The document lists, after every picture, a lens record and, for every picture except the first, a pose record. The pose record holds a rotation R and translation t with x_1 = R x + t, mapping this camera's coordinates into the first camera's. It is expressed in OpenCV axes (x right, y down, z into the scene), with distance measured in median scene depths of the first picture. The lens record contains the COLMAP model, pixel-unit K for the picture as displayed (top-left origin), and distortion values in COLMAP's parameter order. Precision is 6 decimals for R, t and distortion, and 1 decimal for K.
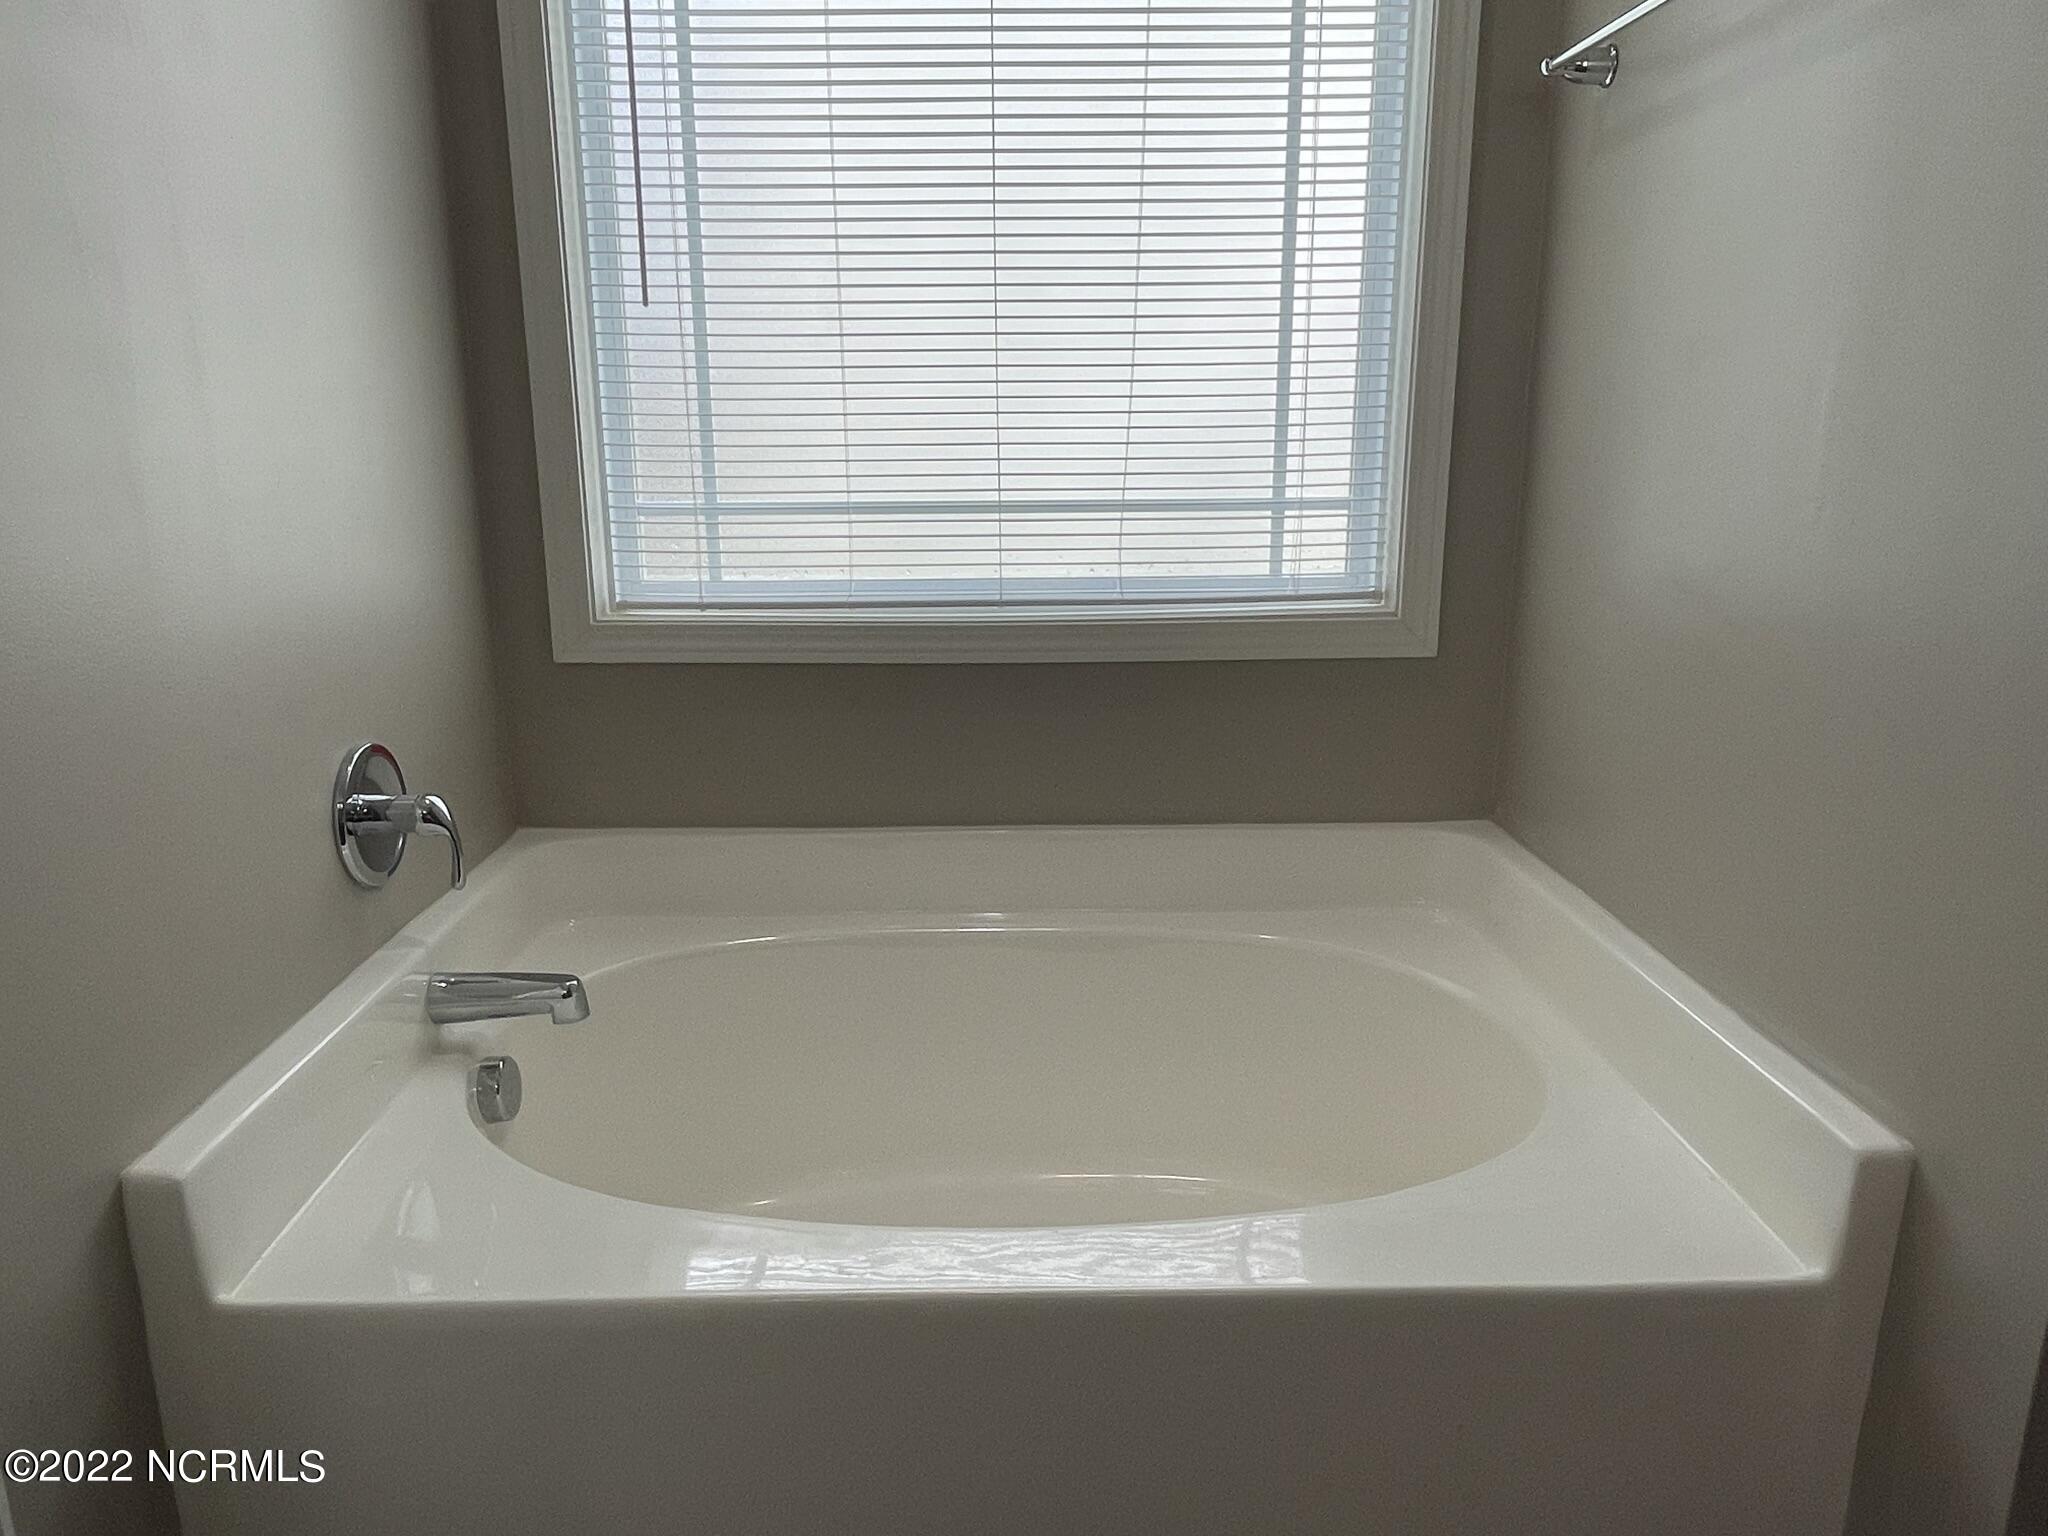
lens RADIAL K [[1387.5, 0, 1020.7], [0, 1387.5, 776.8], [0, 0, 1]] dist [0.045202, 0.000224]
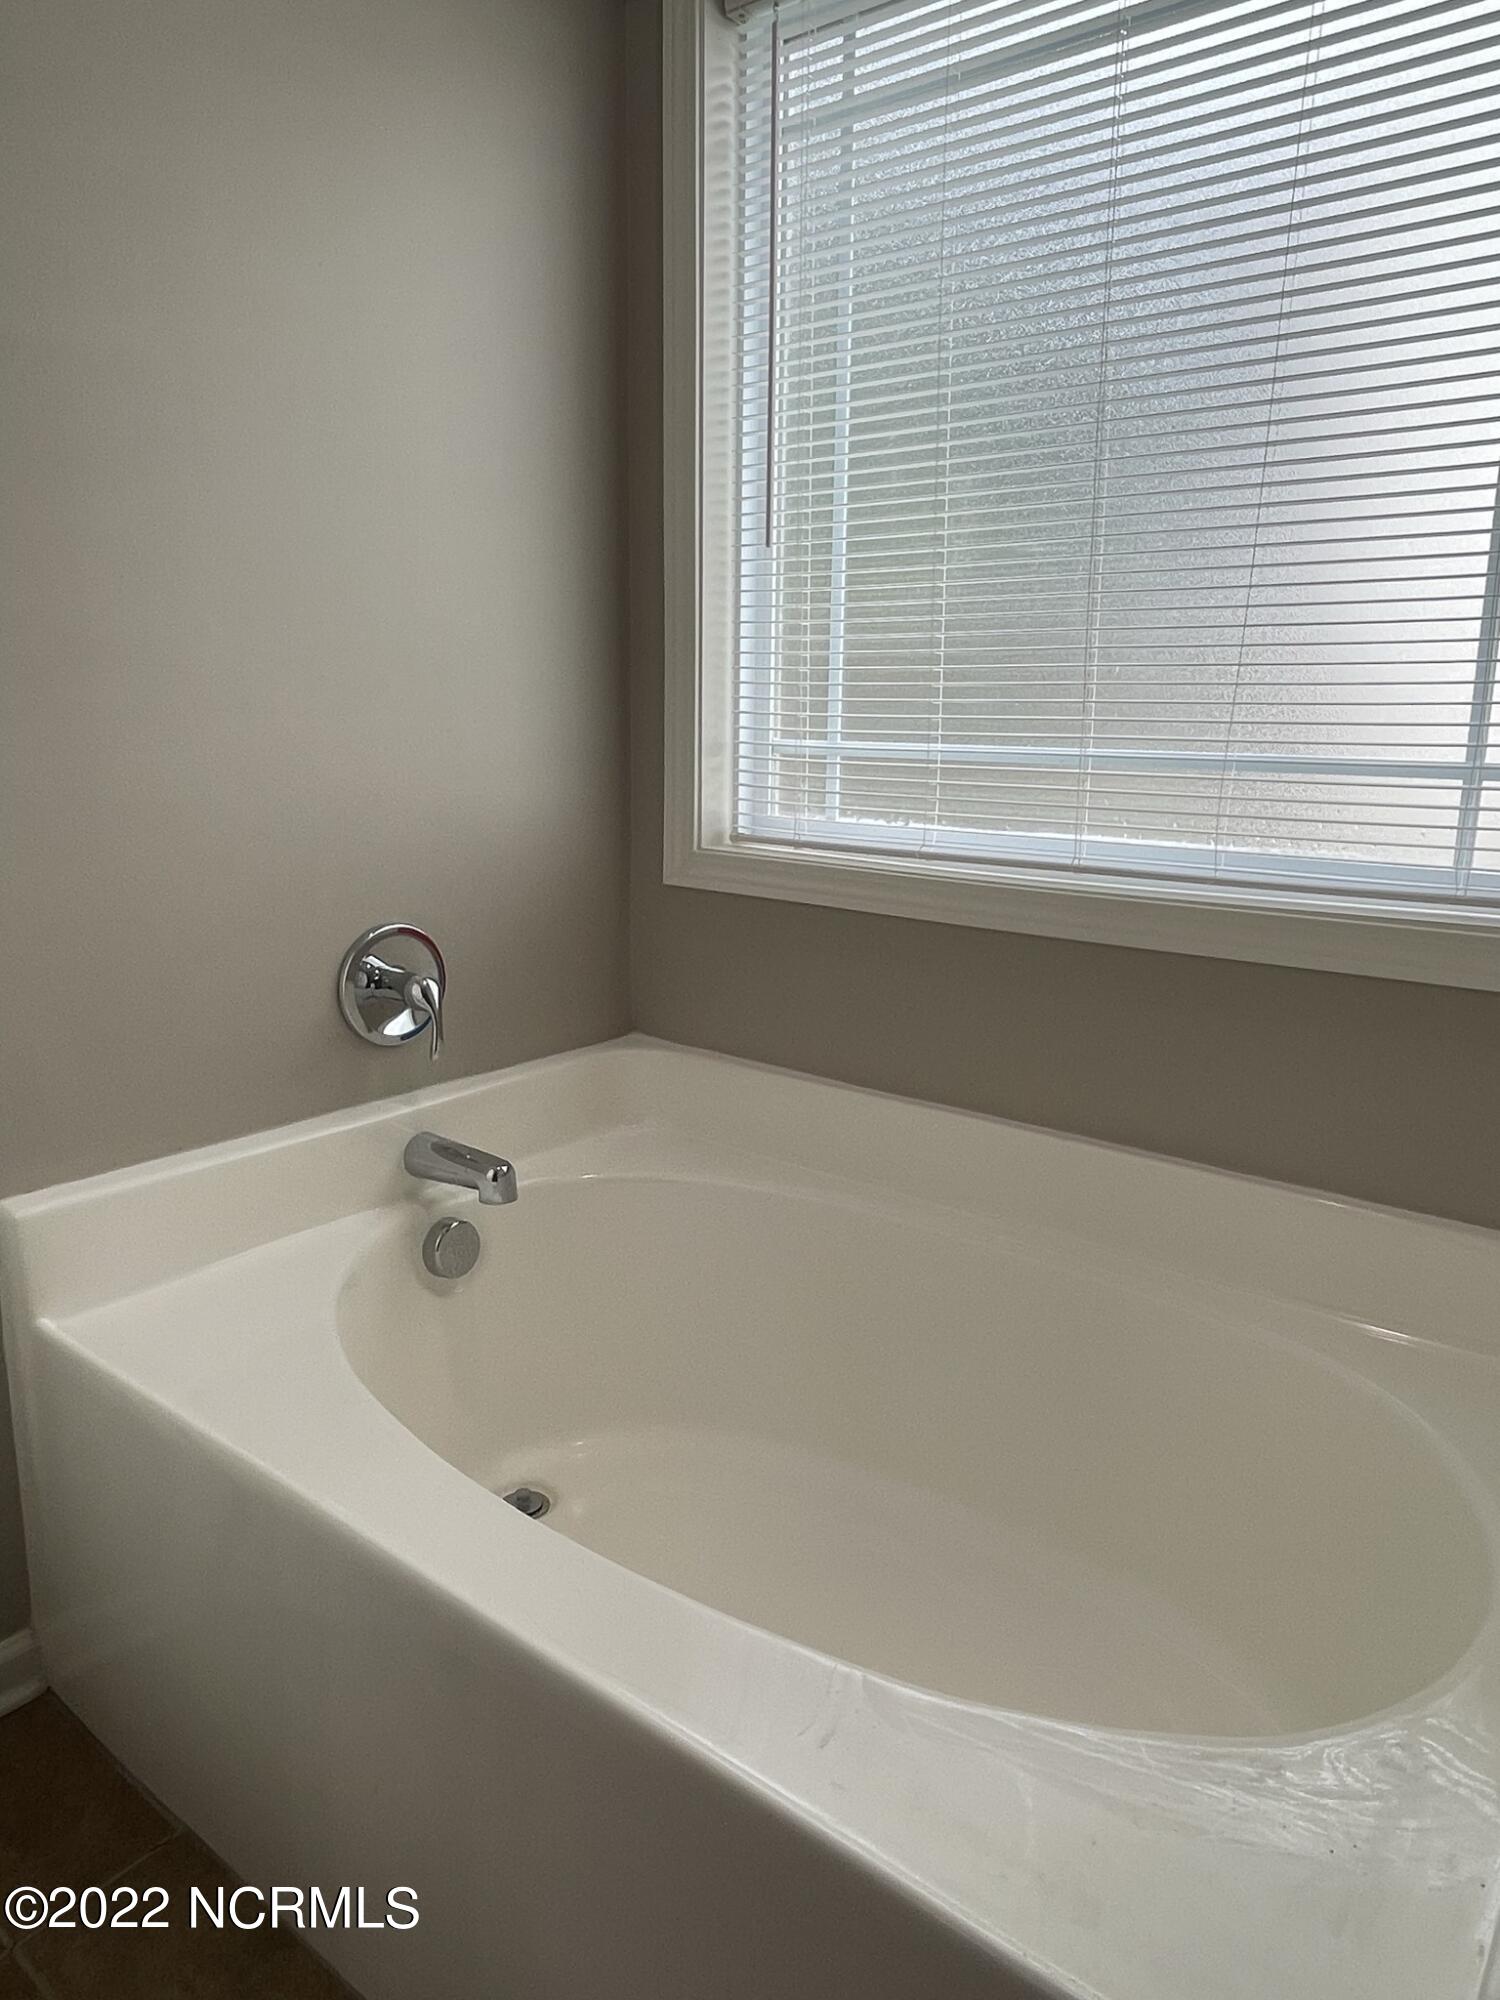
lens RADIAL K [[1355.0, 0, 750.6], [0, 1355.0, 990.0], [0, 0, 1]] dist [0.045202, 0.000224]
pose [[0.758349, 0.152152, -0.633843, 0.378546], [-0.170667, 0.984802, 0.032207, -0.045136], [0.629111, 0.083753, 0.772791, 0.236054]]
